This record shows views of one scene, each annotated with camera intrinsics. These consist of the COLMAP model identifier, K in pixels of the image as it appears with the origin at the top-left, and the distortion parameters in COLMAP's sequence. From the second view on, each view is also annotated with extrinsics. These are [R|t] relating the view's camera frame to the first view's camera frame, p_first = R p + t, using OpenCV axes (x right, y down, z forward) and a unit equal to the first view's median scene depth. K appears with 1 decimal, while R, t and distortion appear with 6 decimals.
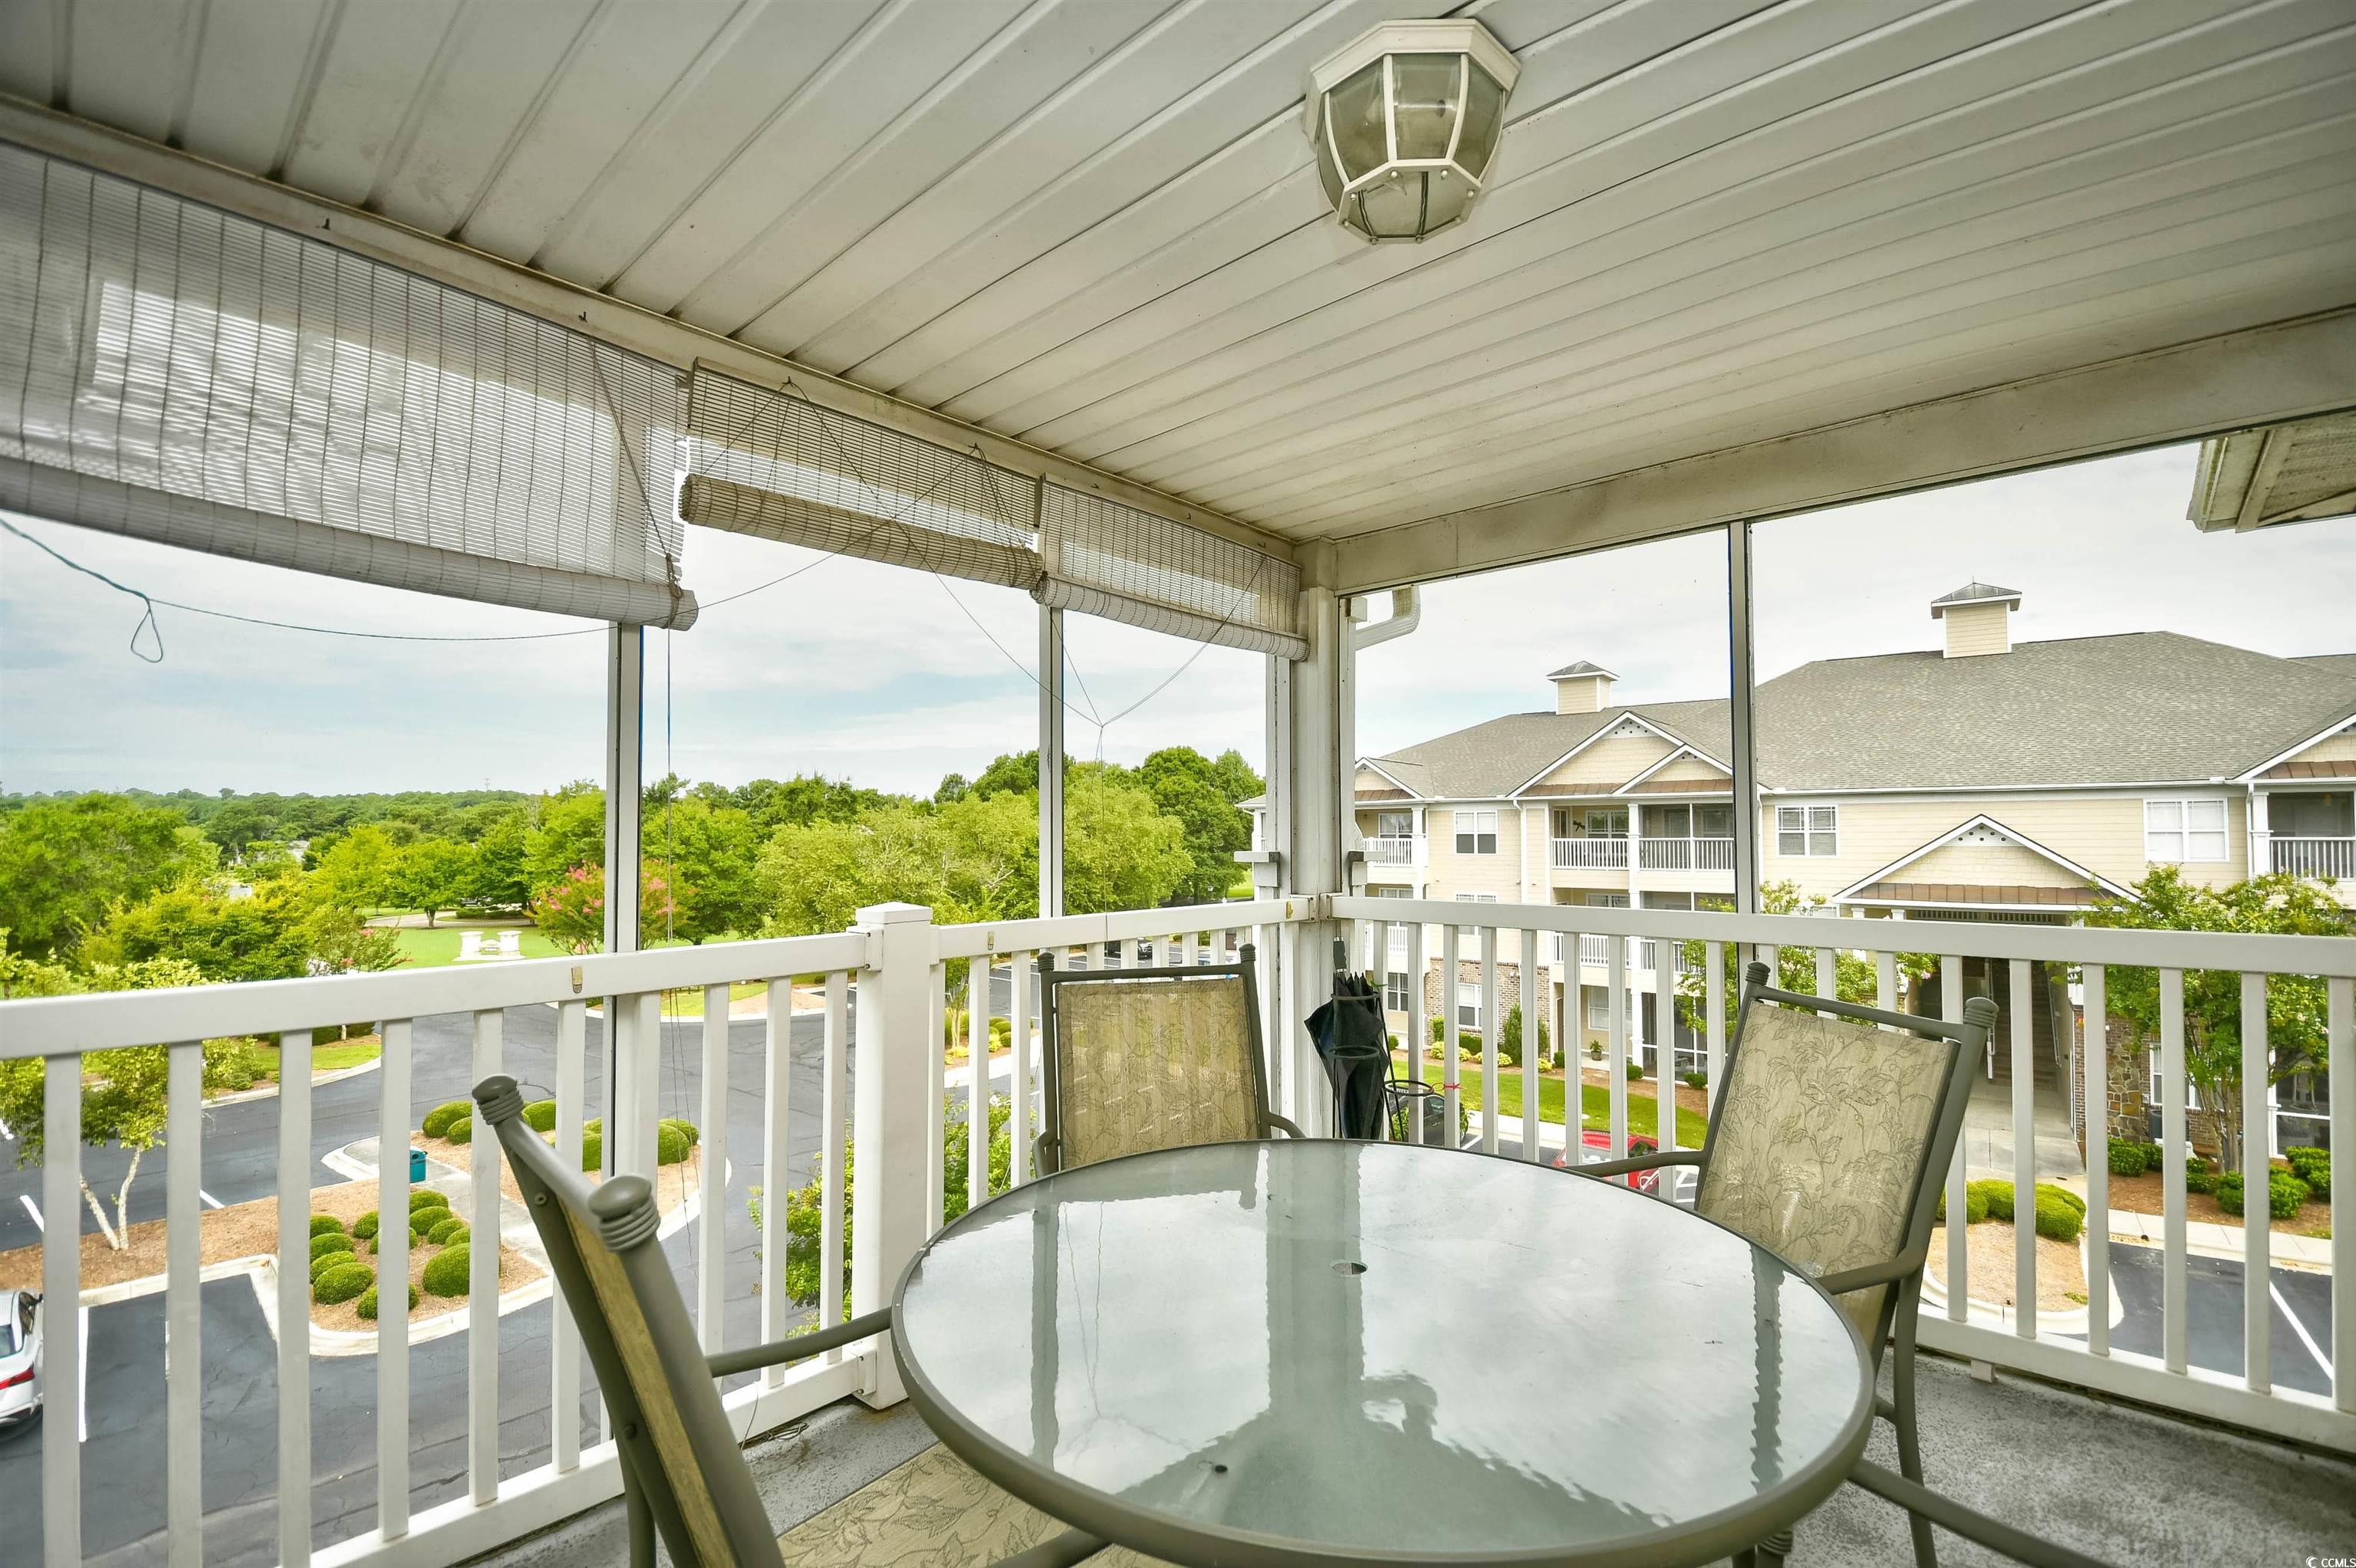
lens RADIAL K [[1053.4, 0, 1161.4], [0, 1053.4, 793.6], [0, 0, 1]] dist [-0.014982, -0.006391]
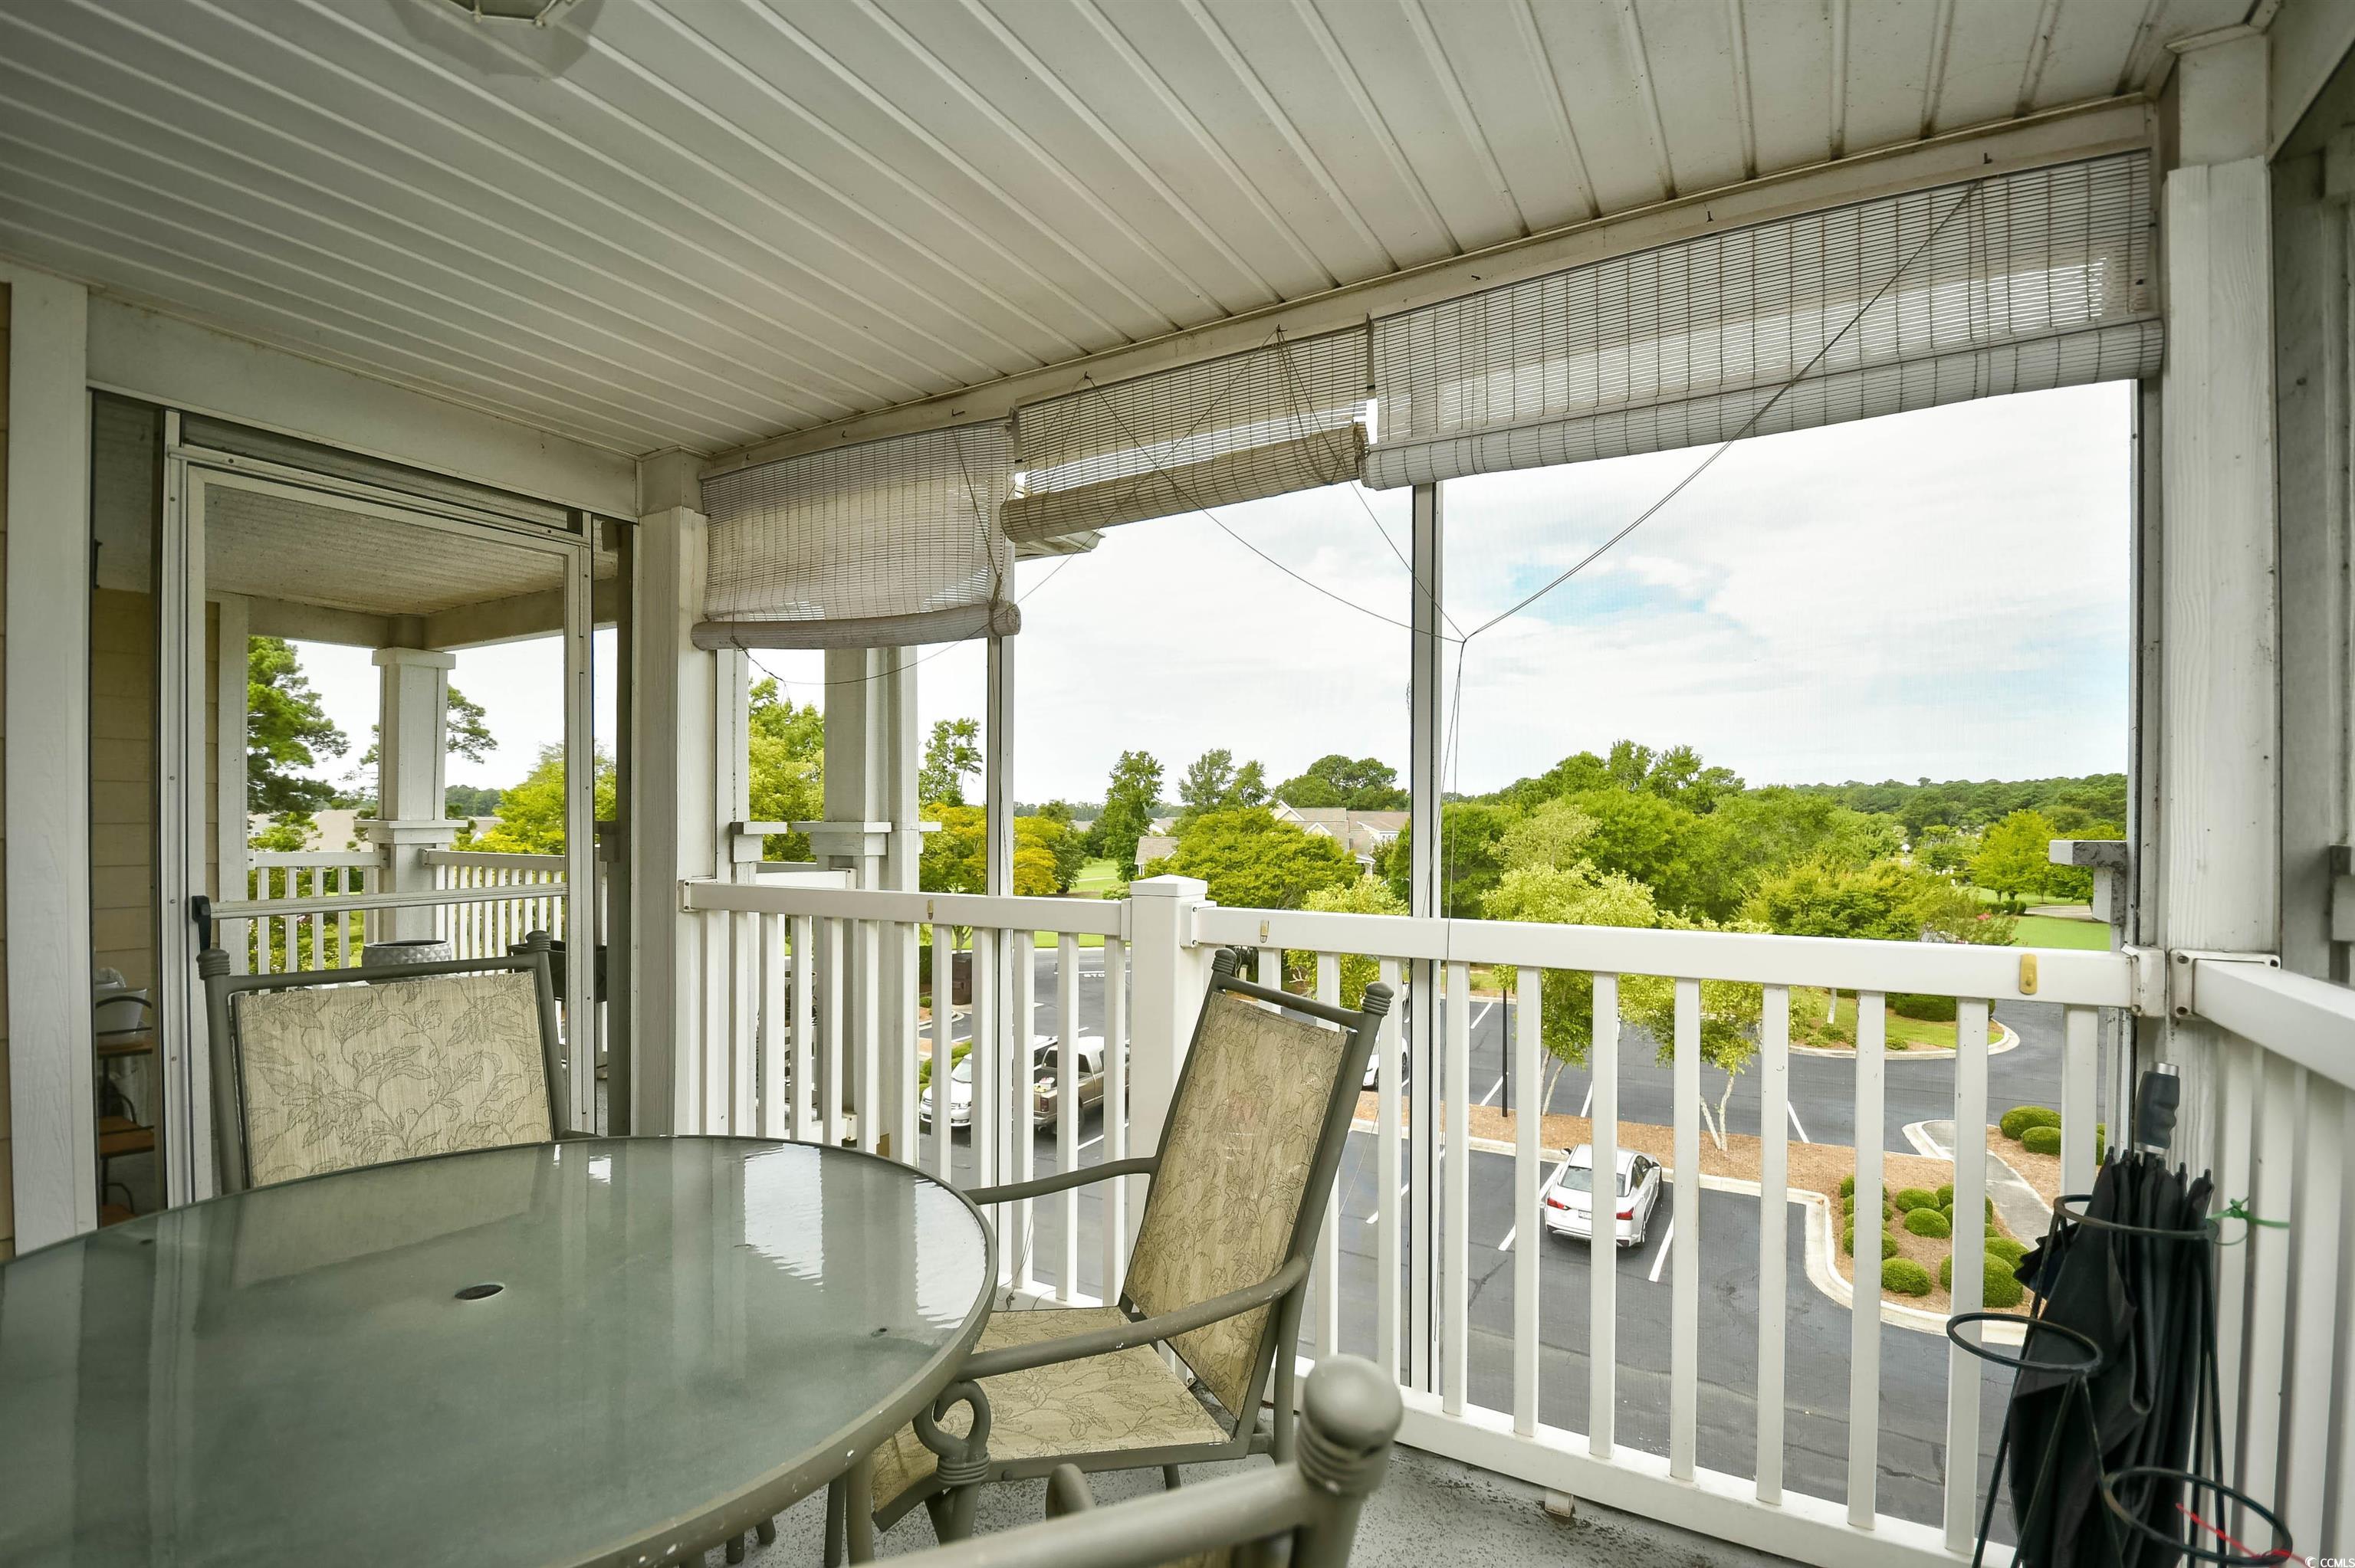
lens RADIAL K [[1052.9, 0, 1194.2], [0, 1052.9, 819.8], [0, 0, 1]] dist [-0.014982, -0.006391]
pose [[0.220613, 0.005988, -0.975343, 0.038017], [0.032087, 0.999395, 0.013393, 0.002241], [0.974834, -0.034250, 0.220287, 0.046950]]
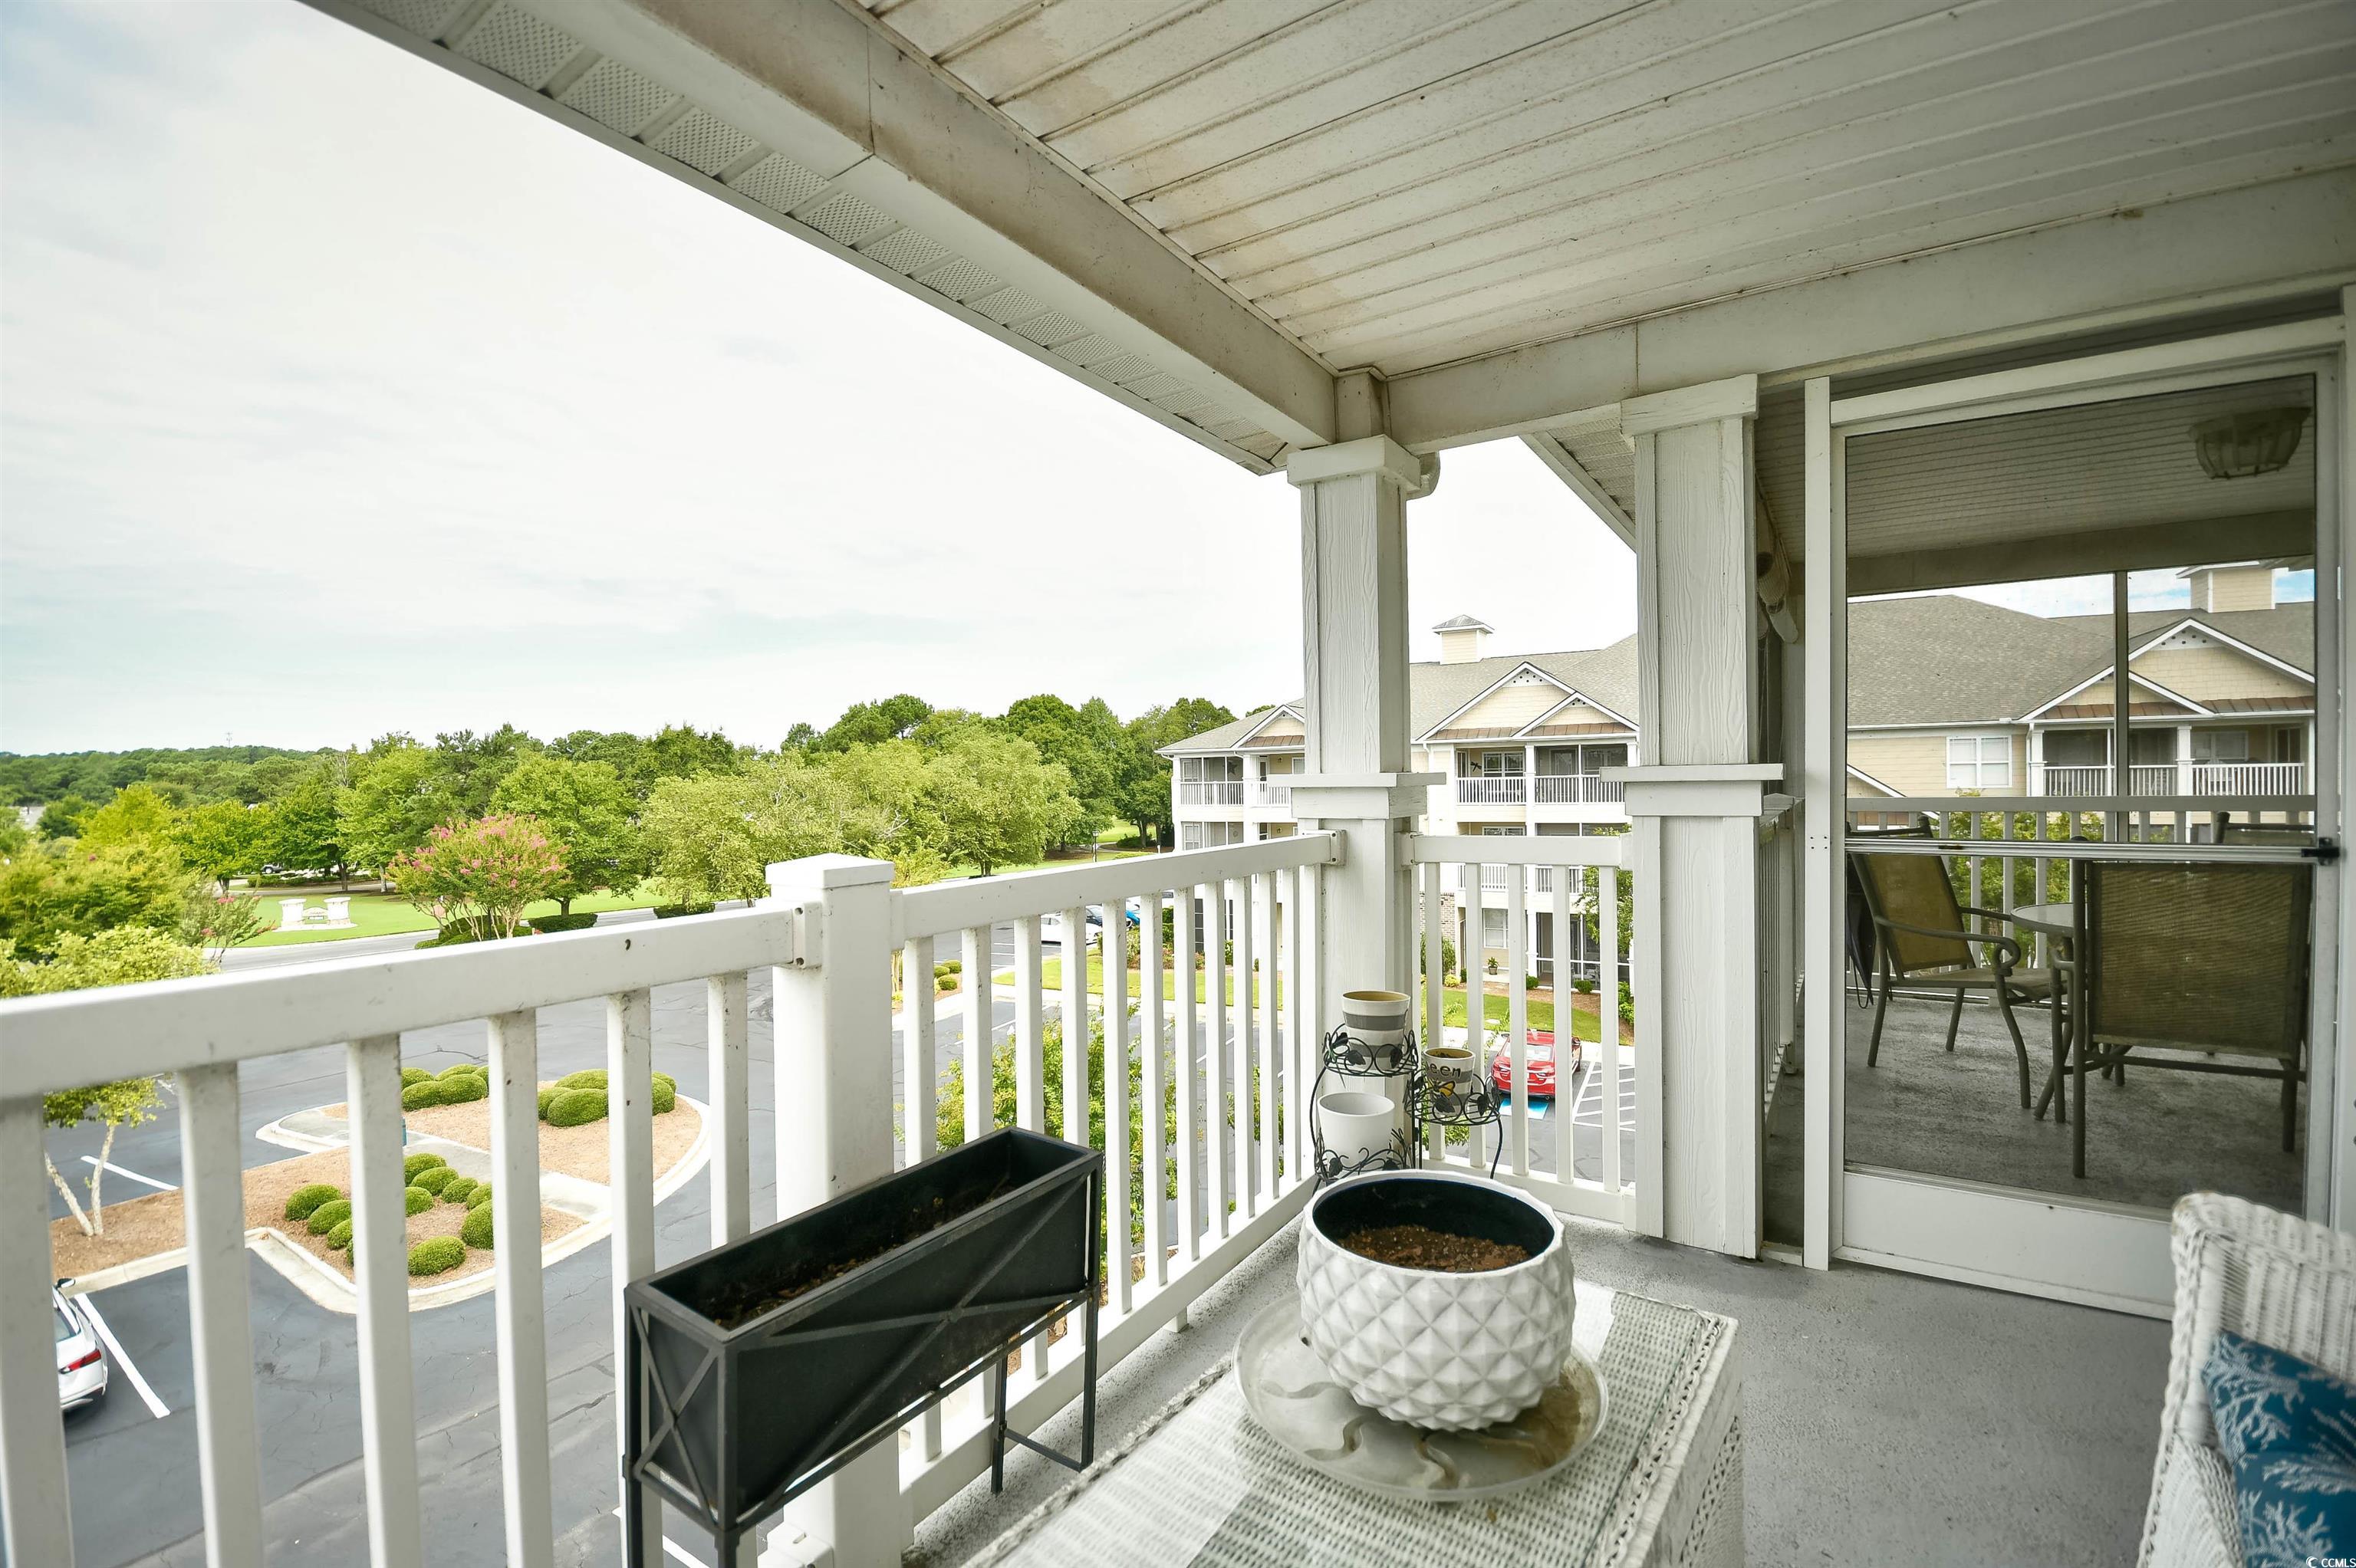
lens RADIAL K [[1053.4, 0, 1166.9], [0, 1053.4, 792.0], [0, 0, 1]] dist [-0.014982, -0.006391]
pose [[0.986209, -0.017153, 0.164616, -0.086664], [0.009224, 0.998766, 0.048806, 0.001011], [-0.165250, -0.046615, 0.985150, -0.030808]]
